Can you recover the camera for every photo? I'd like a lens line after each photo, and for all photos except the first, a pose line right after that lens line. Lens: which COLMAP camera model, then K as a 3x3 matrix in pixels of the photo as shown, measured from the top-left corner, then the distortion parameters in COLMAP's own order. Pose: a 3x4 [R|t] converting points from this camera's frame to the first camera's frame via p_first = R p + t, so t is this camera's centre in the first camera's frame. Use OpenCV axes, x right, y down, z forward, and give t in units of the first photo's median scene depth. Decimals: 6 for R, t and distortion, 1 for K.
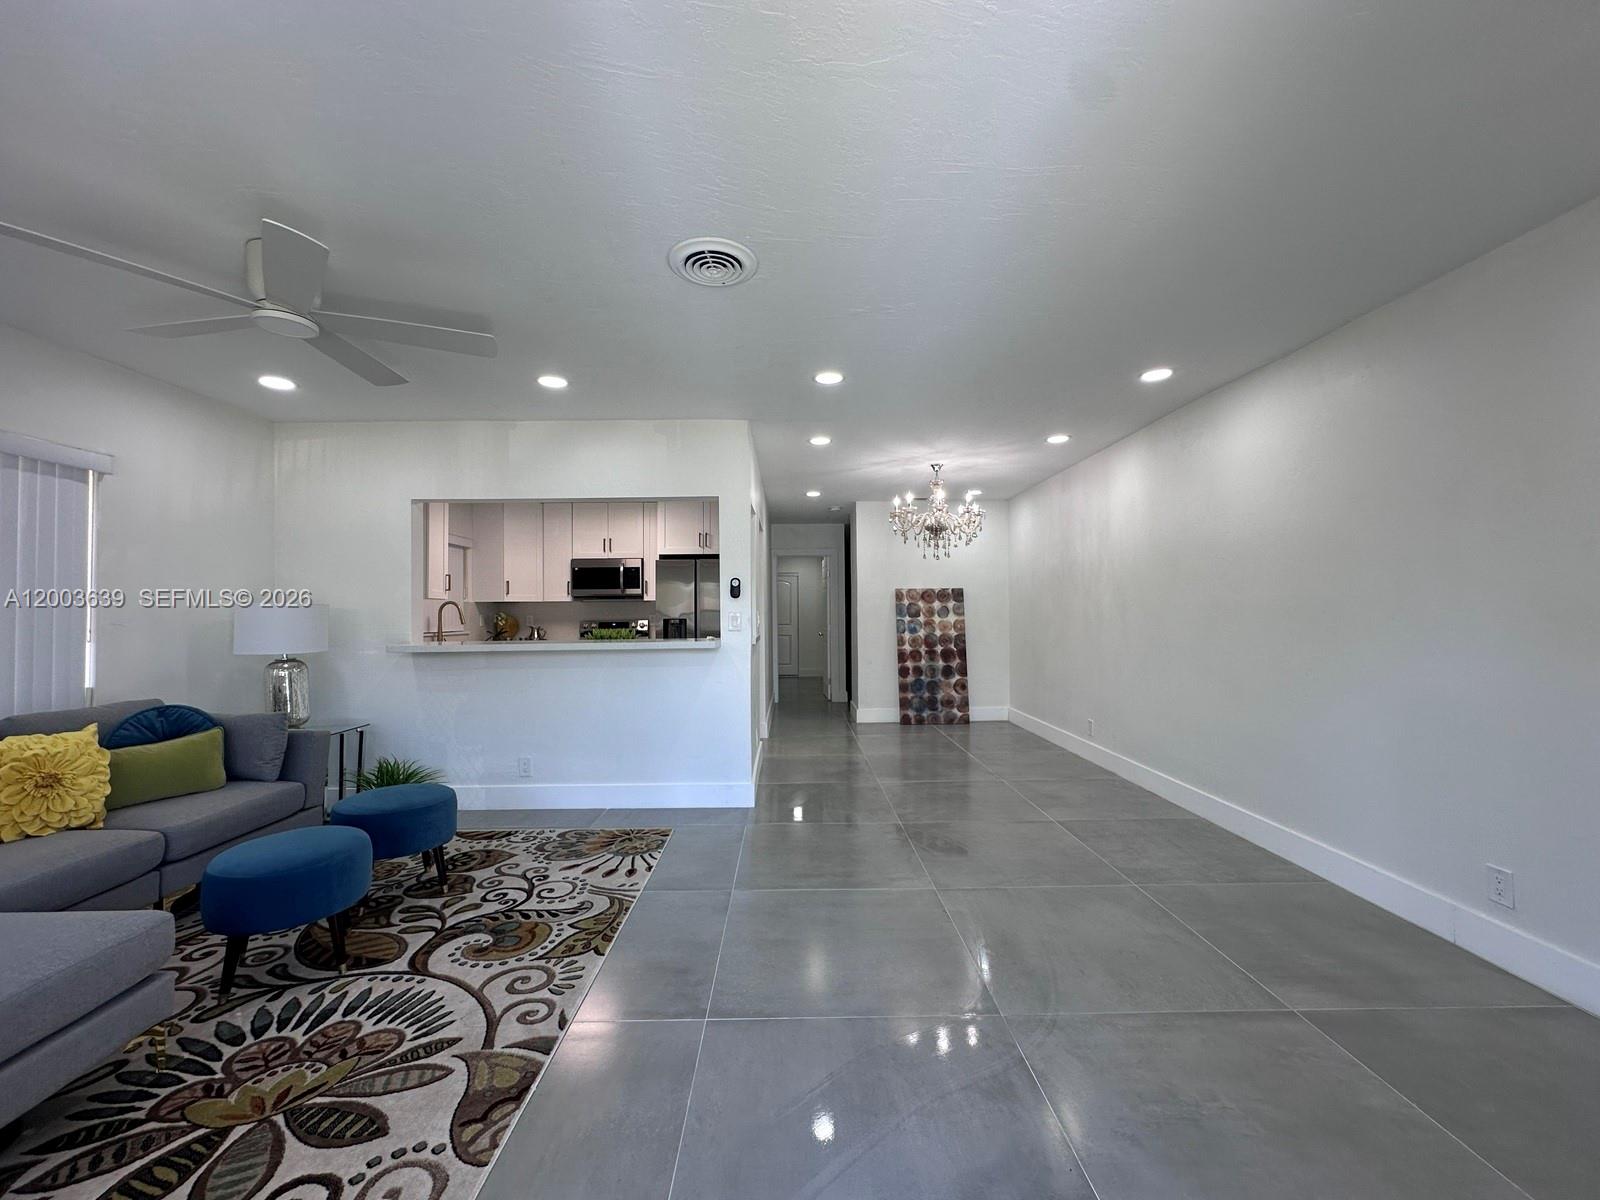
lens RADIAL K [[641.9, 0, 801.3], [0, 641.9, 602.0], [0, 0, 1]] dist [-0.005168, 0.001900]
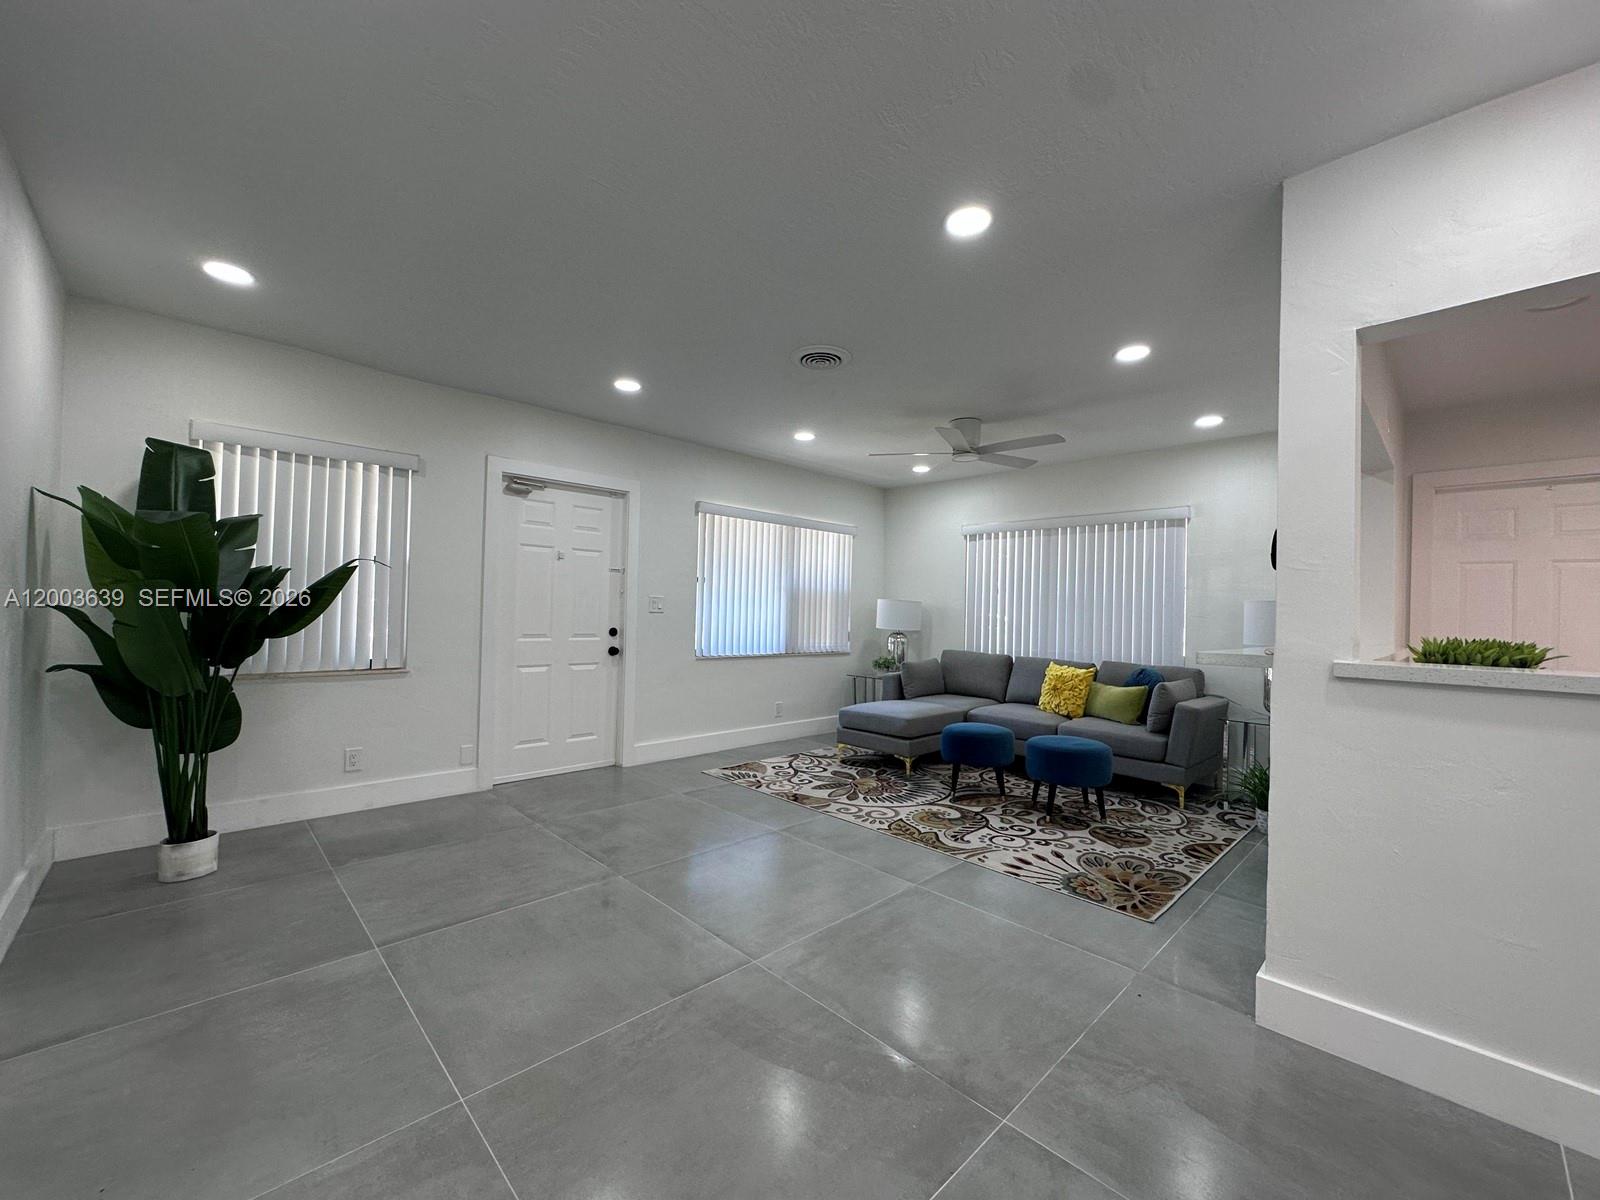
lens RADIAL K [[641.9, 0, 799.4], [0, 641.9, 601.4], [0, 0, 1]] dist [-0.005168, 0.001900]
pose [[-0.729699, -0.019890, -0.683479, 0.609280], [-0.007838, 0.999754, -0.020726, 0.035977], [0.683723, -0.009767, -0.729676, 1.397250]]
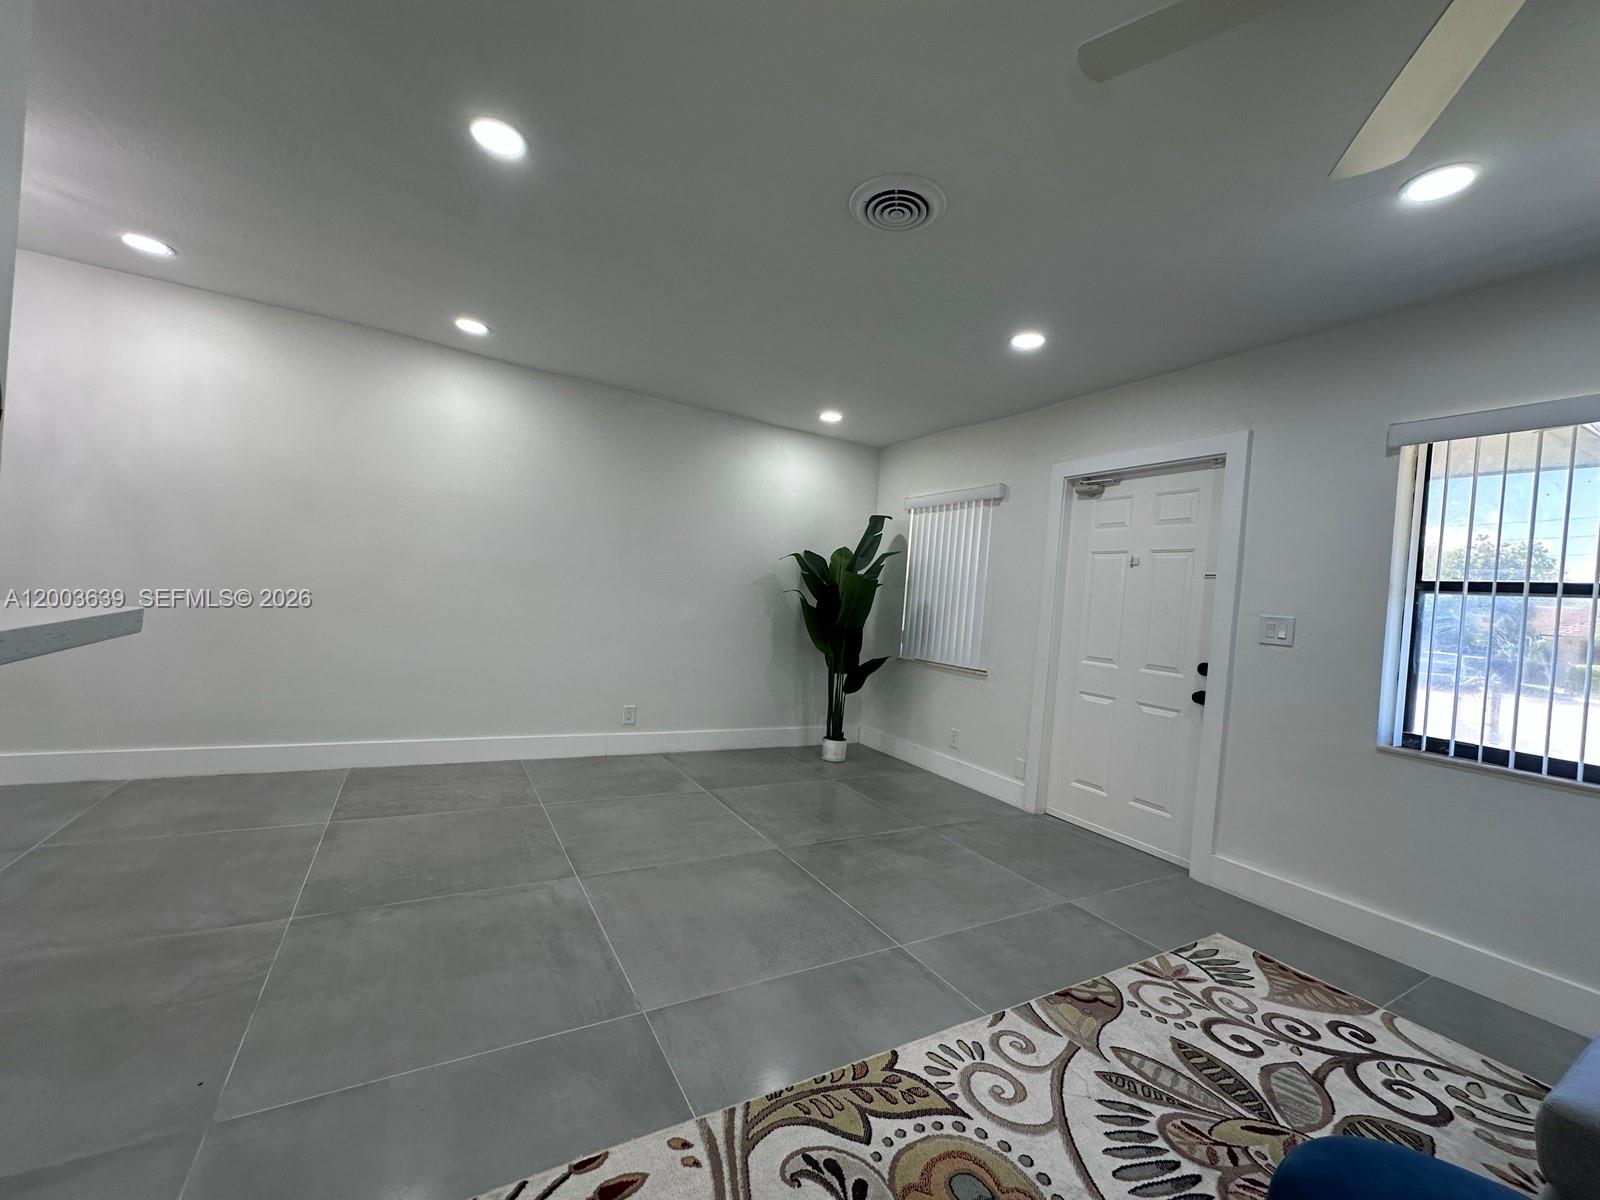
lens RADIAL K [[641.9, 0, 798.2], [0, 641.9, 602.8], [0, 0, 1]] dist [-0.005168, 0.001900]
pose [[-0.485903, -0.038207, 0.873177, -0.617337], [-0.091077, 0.995818, -0.007108, 0.041390], [-0.869255, -0.082980, -0.487351, 1.054924]]
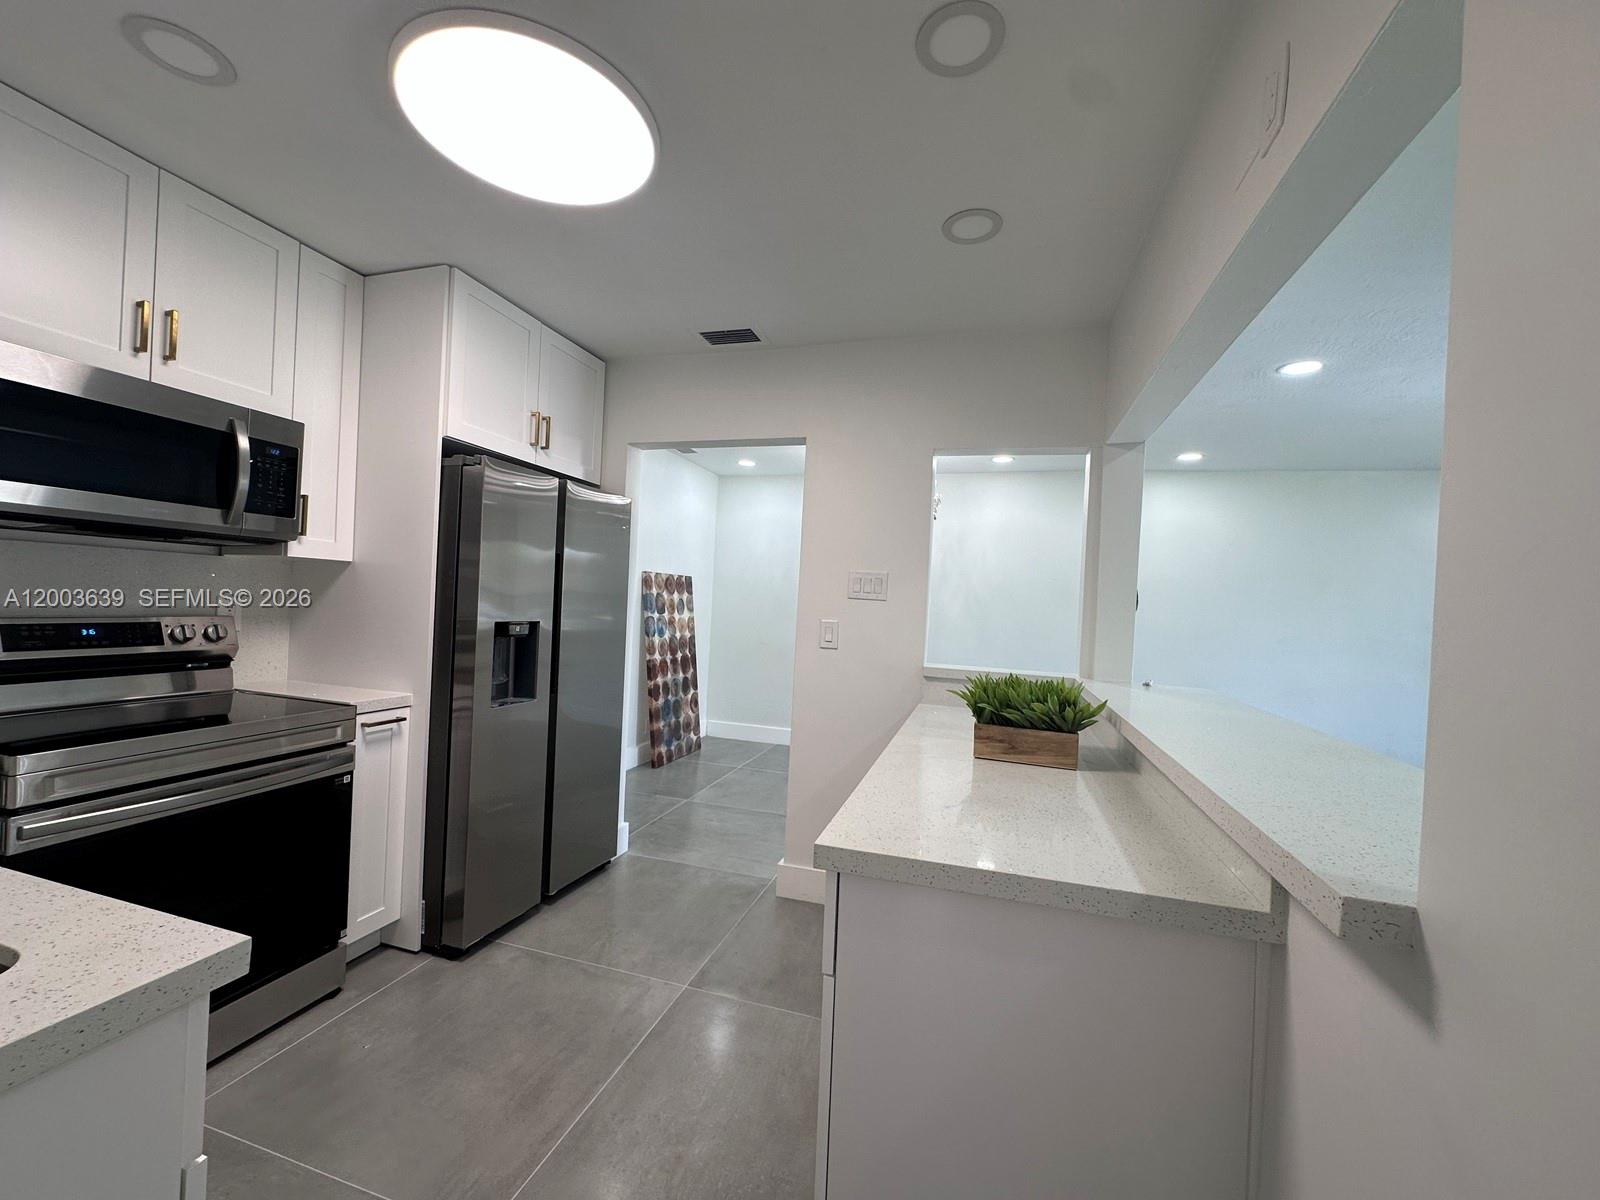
lens RADIAL K [[641.9, 0, 808.8], [0, 641.9, 603.1], [0, 0, 1]] dist [-0.005168, 0.001900]
pose [[0.287431, 0.023564, 0.957511, -1.011429], [-0.067076, 0.997738, -0.004419, 0.010096], [-0.955450, -0.062956, 0.288362, 1.420073]]
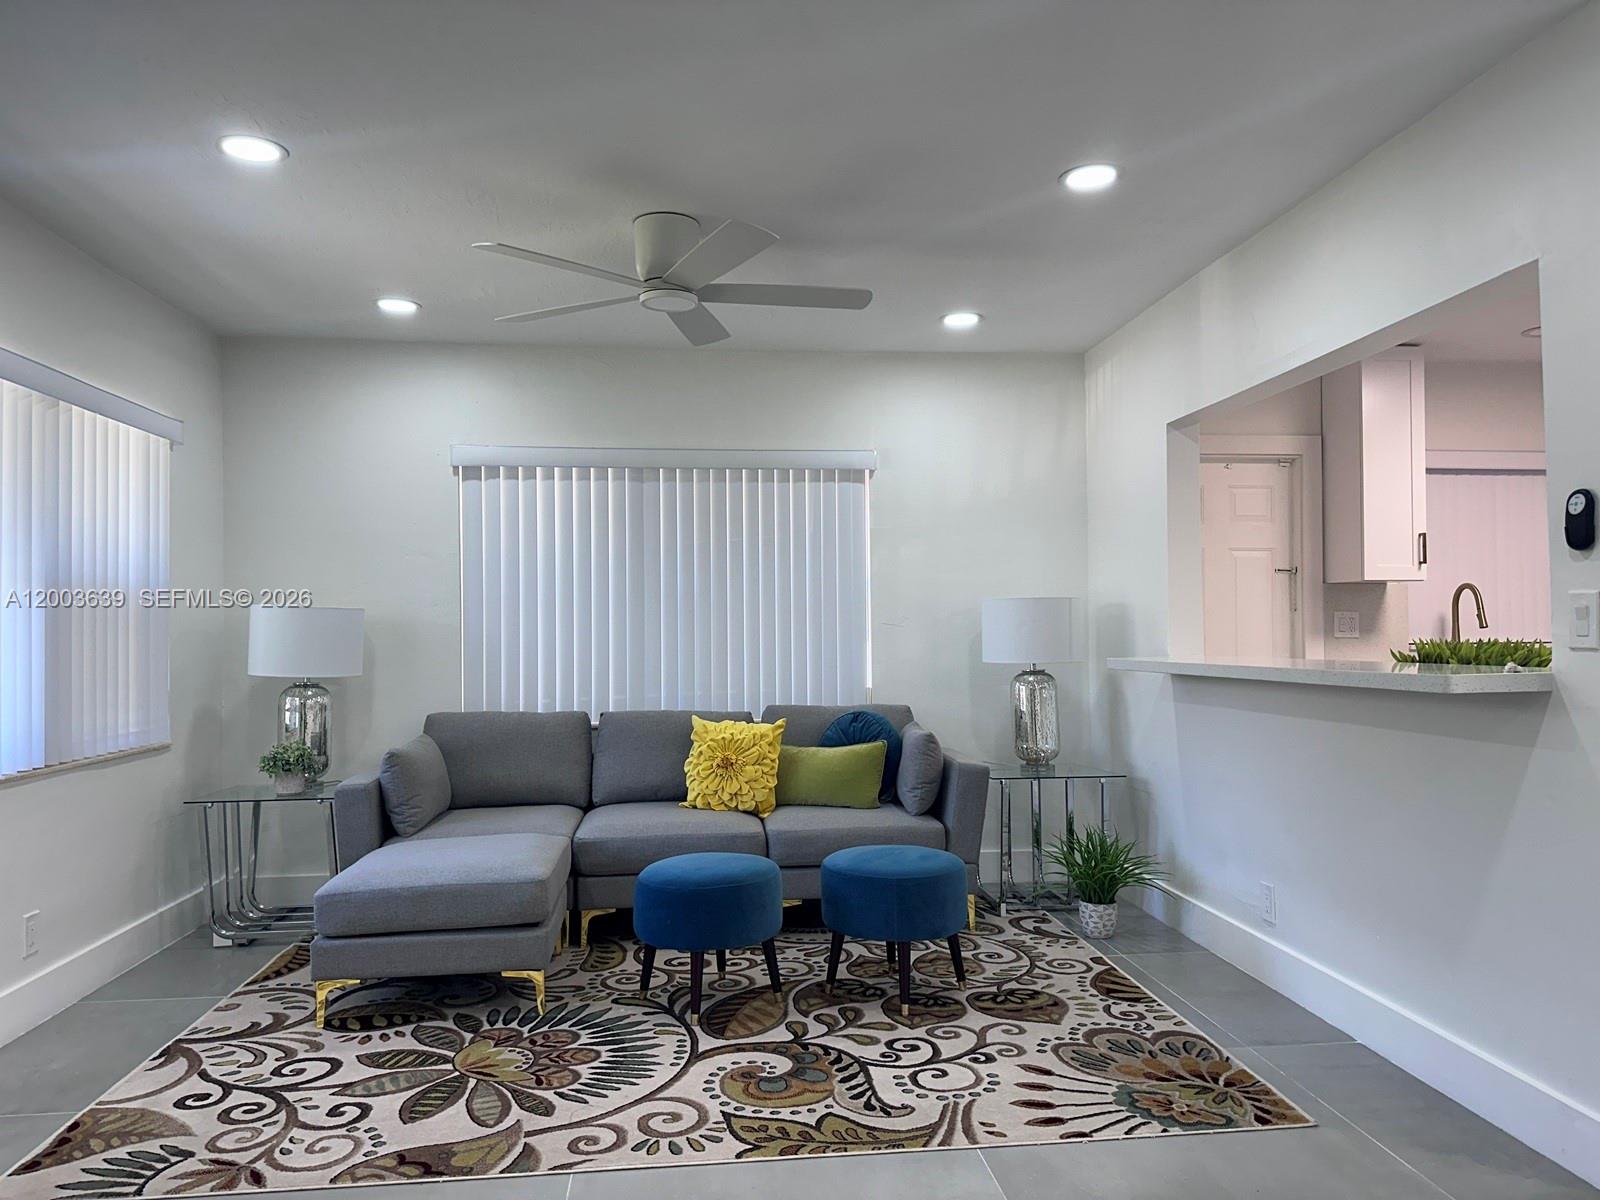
lens RADIAL K [[1122.6, 0, 804.9], [0, 1122.6, 610.9], [0, 0, 1]] dist [0.058095, -0.076303]
pose [[0.090518, -0.010541, -0.995839, 0.561543], [0.027675, 0.999584, -0.008065, 0.023577], [0.995510, -0.026830, 0.090772, 0.692564]]
